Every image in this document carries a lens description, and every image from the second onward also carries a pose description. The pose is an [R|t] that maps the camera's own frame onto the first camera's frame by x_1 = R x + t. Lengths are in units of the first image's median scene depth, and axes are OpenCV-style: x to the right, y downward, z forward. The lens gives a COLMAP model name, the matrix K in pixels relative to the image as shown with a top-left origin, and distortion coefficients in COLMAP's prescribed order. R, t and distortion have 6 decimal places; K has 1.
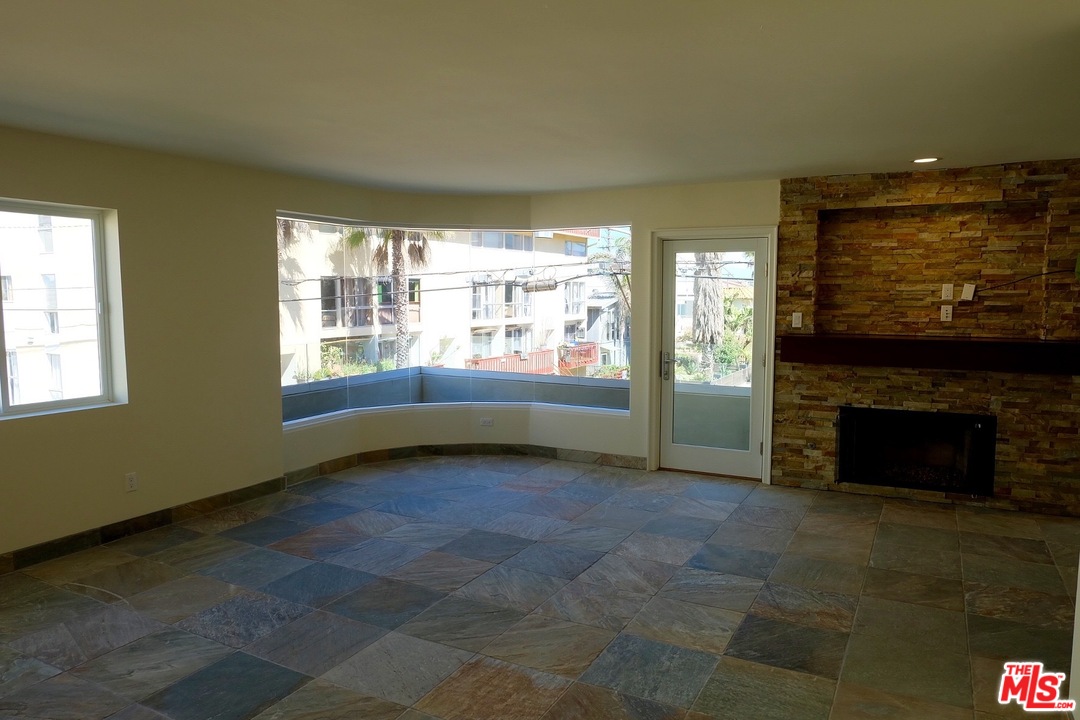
lens RADIAL K [[739.4, 0, 545.6], [0, 739.4, 360.1], [0, 0, 1]] dist [-0.073249, 0.075729]
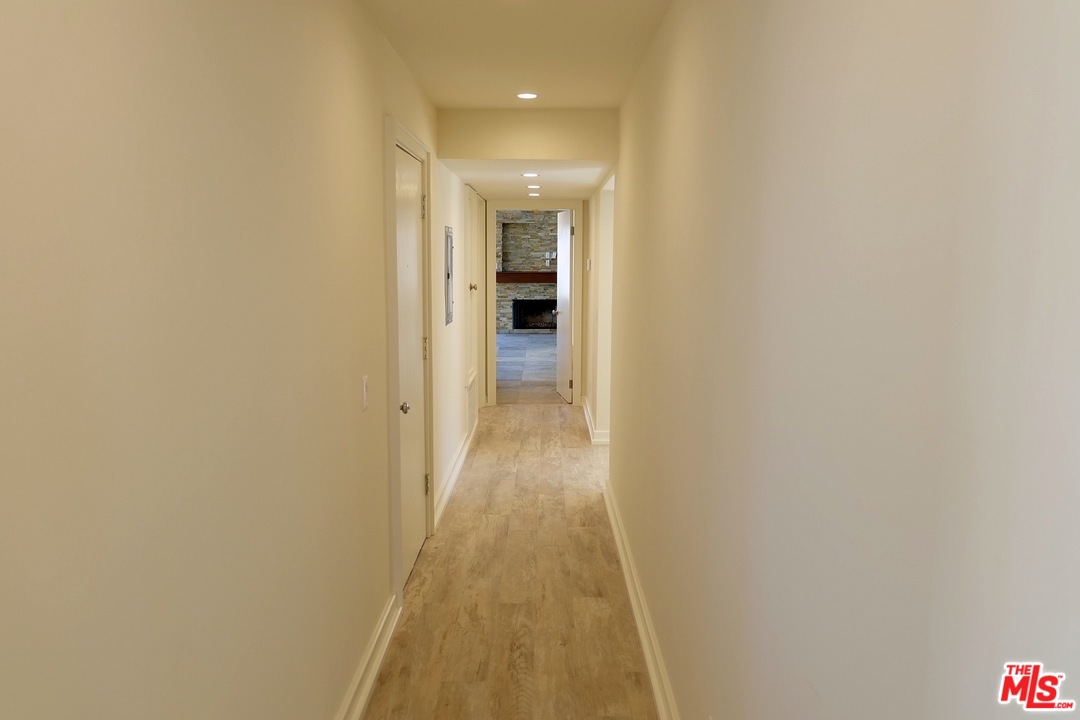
lens RADIAL K [[739.4, 0, 545.6], [0, 739.4, 360.1], [0, 0, 1]] dist [-0.073249, 0.075729]
pose [[0.877382, -0.062315, 0.475728, -0.777094], [0.040319, 0.997599, 0.056314, 0.139126], [-0.478095, -0.030228, 0.877788, -1.401761]]
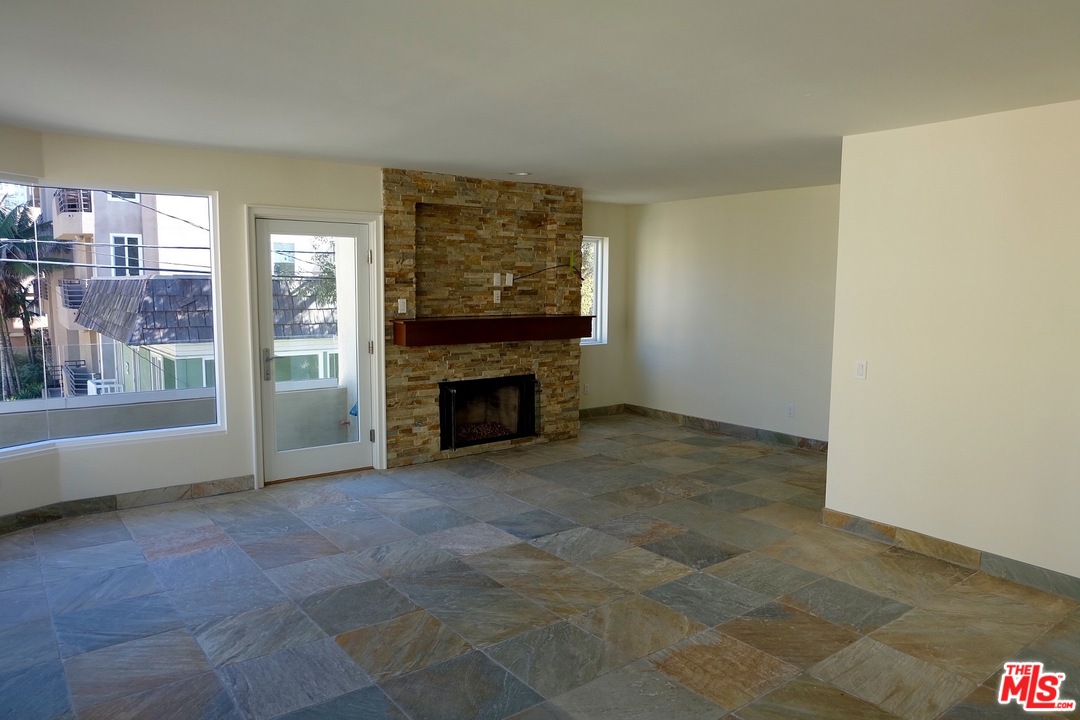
lens RADIAL K [[739.4, 0, 545.6], [0, 739.4, 360.1], [0, 0, 1]] dist [-0.073249, 0.075729]
pose [[0.408061, -0.091476, 0.908360, -0.561216], [0.076240, 0.994907, 0.065942, -0.033381], [-0.909766, 0.042345, 0.412957, 0.405496]]
